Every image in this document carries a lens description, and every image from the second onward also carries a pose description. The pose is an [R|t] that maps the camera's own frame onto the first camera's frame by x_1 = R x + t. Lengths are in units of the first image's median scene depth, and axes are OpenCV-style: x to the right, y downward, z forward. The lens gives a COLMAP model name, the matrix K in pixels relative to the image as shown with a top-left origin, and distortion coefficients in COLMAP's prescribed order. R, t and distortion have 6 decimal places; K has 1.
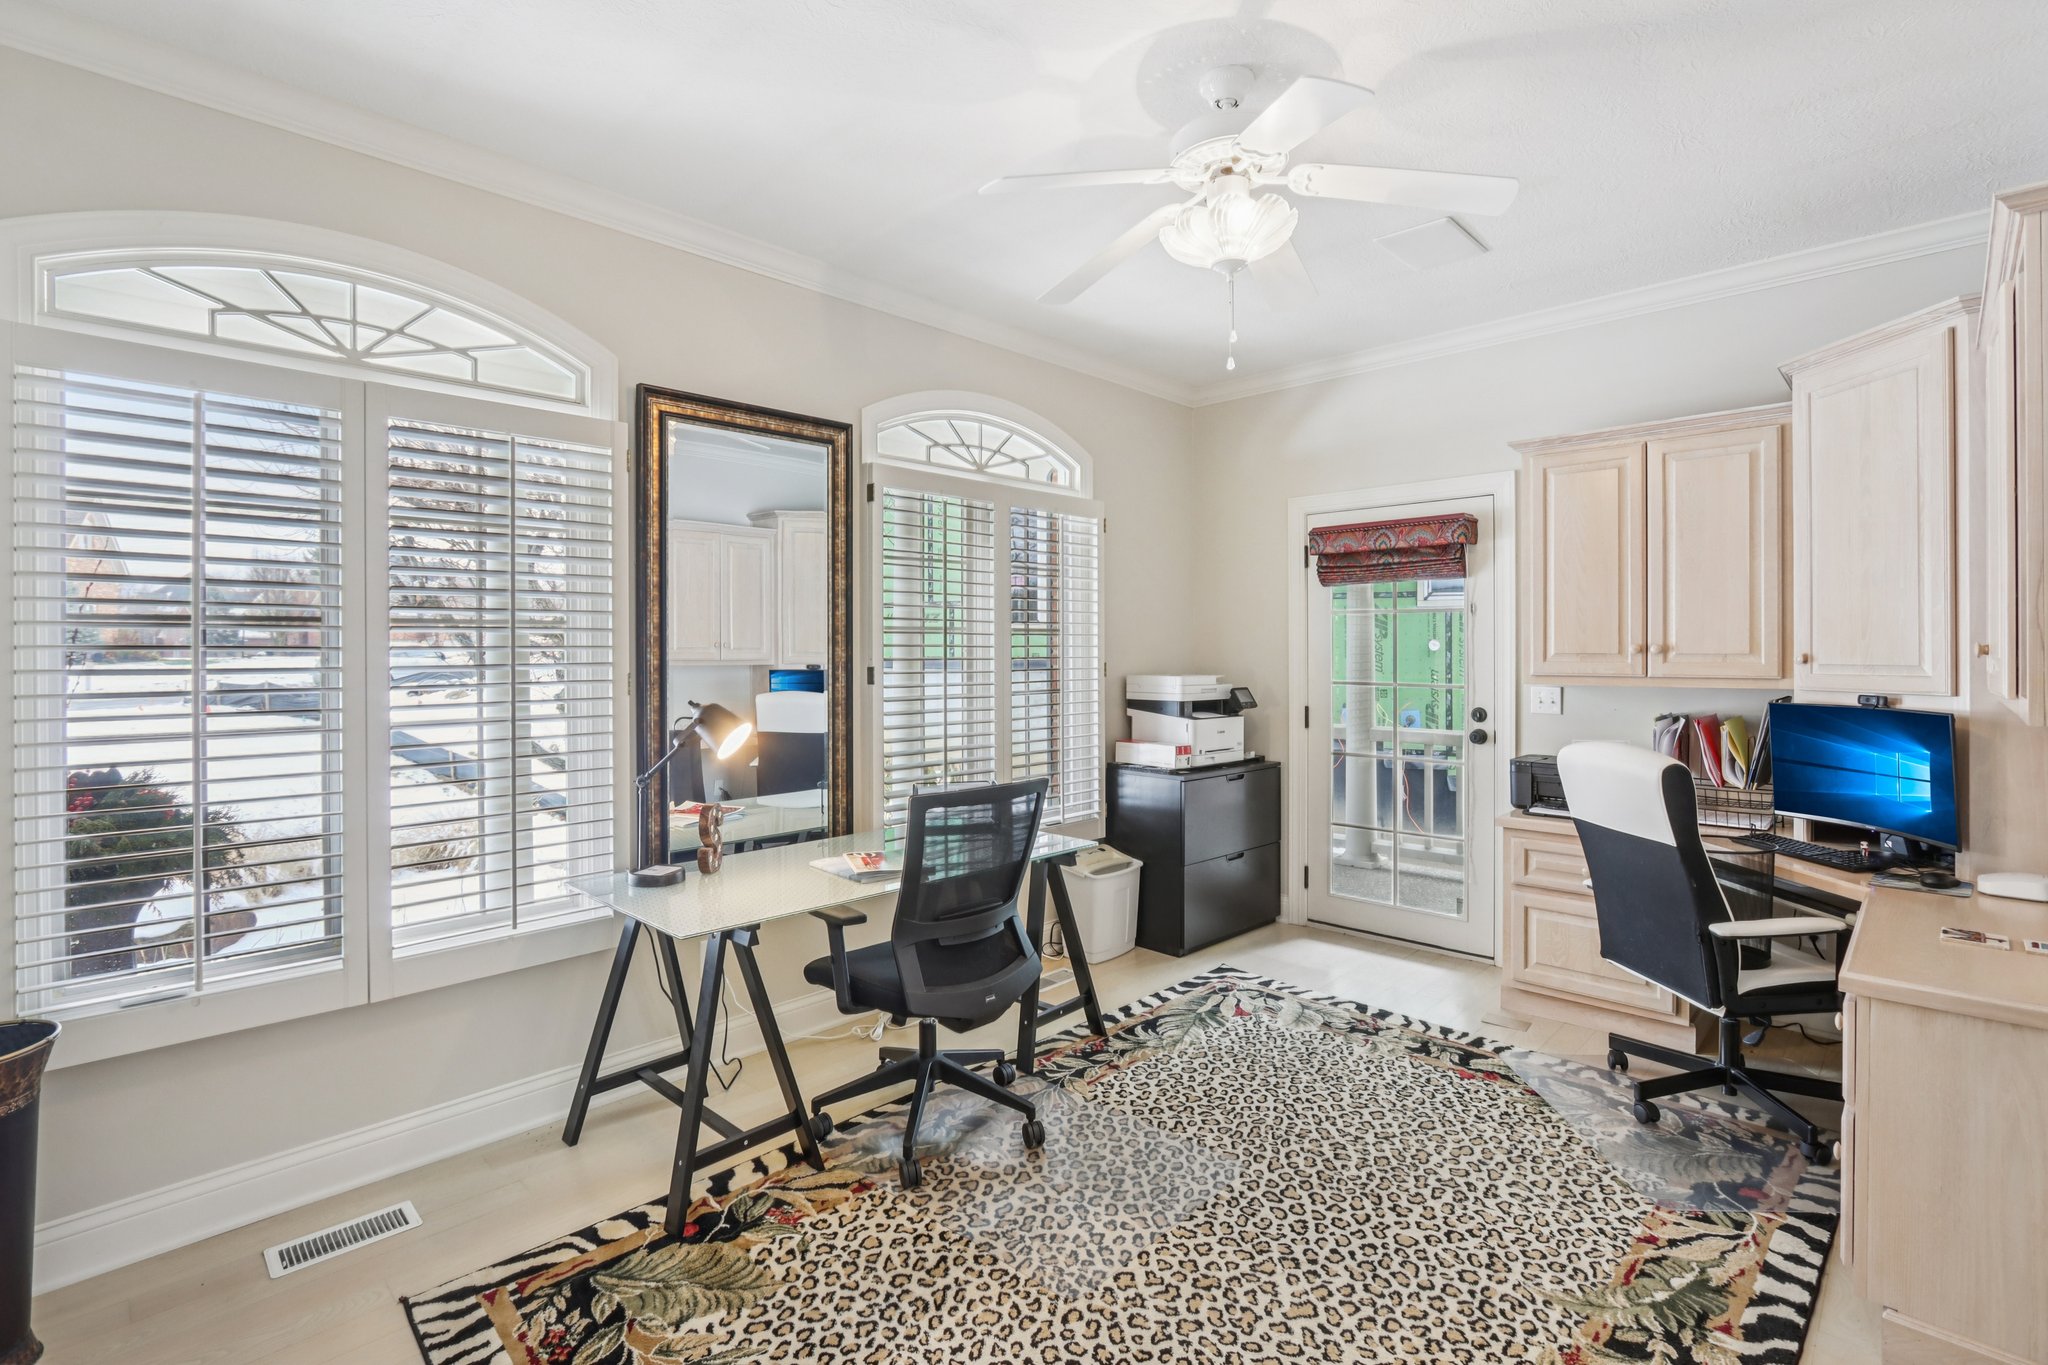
lens RADIAL K [[951.3, 0, 1013.0], [0, 951.3, 647.9], [0, 0, 1]] dist [-0.018072, 0.000410]
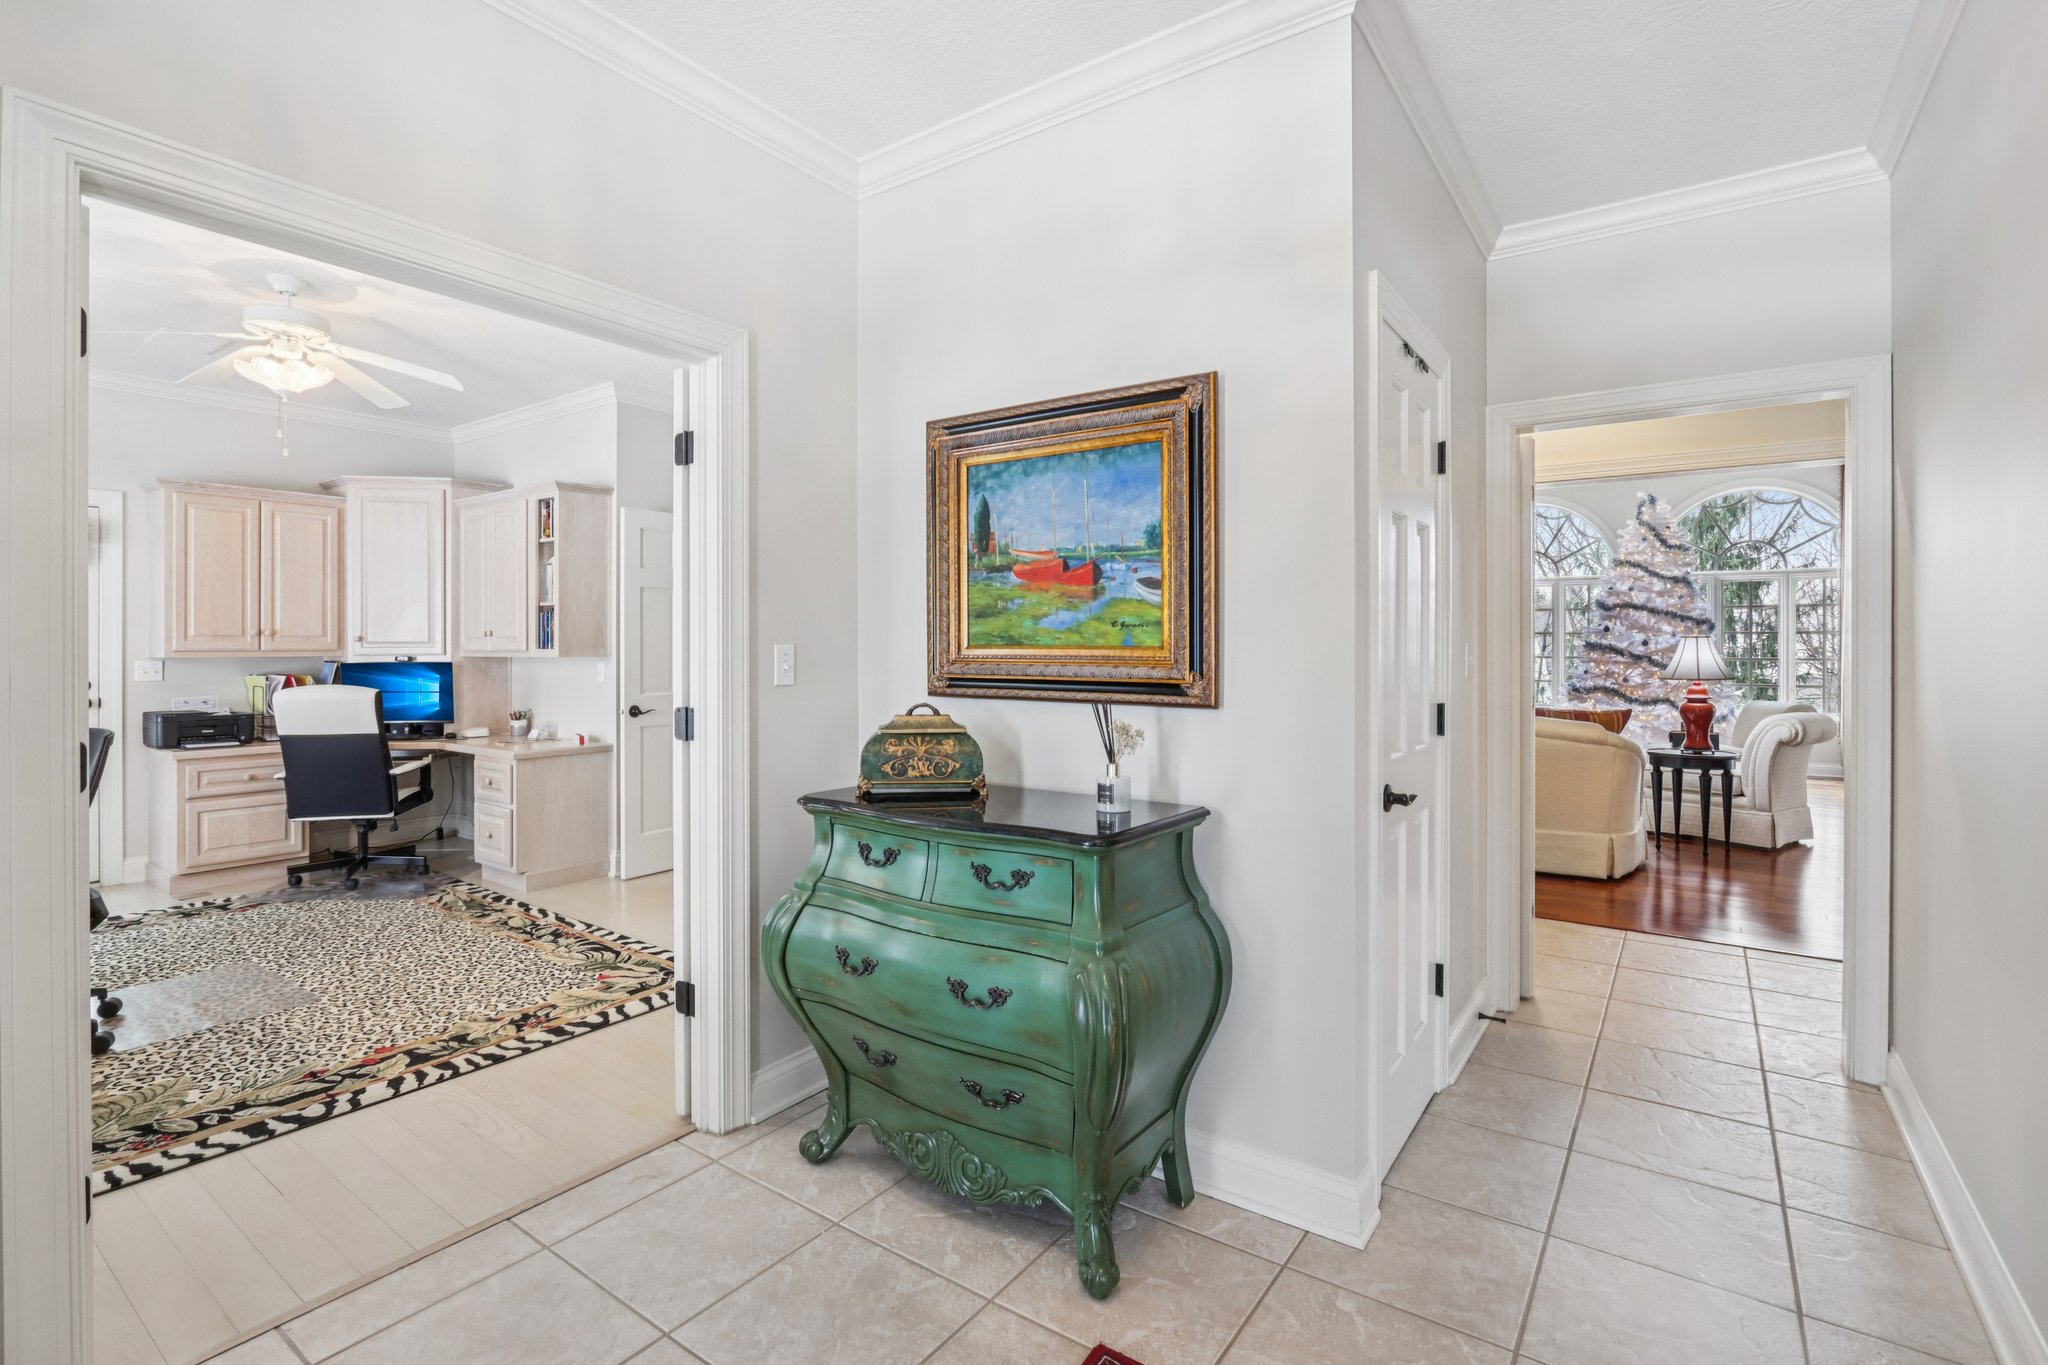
lens RADIAL K [[951.3, 0, 1013.0], [0, 951.3, 647.9], [0, 0, 1]] dist [-0.018072, 0.000410]
pose [[-0.154704, 0.001796, 0.987959, -1.151019], [-0.003294, 0.999992, -0.002334, 0.027829], [-0.987955, -0.003616, -0.154697, 0.005114]]
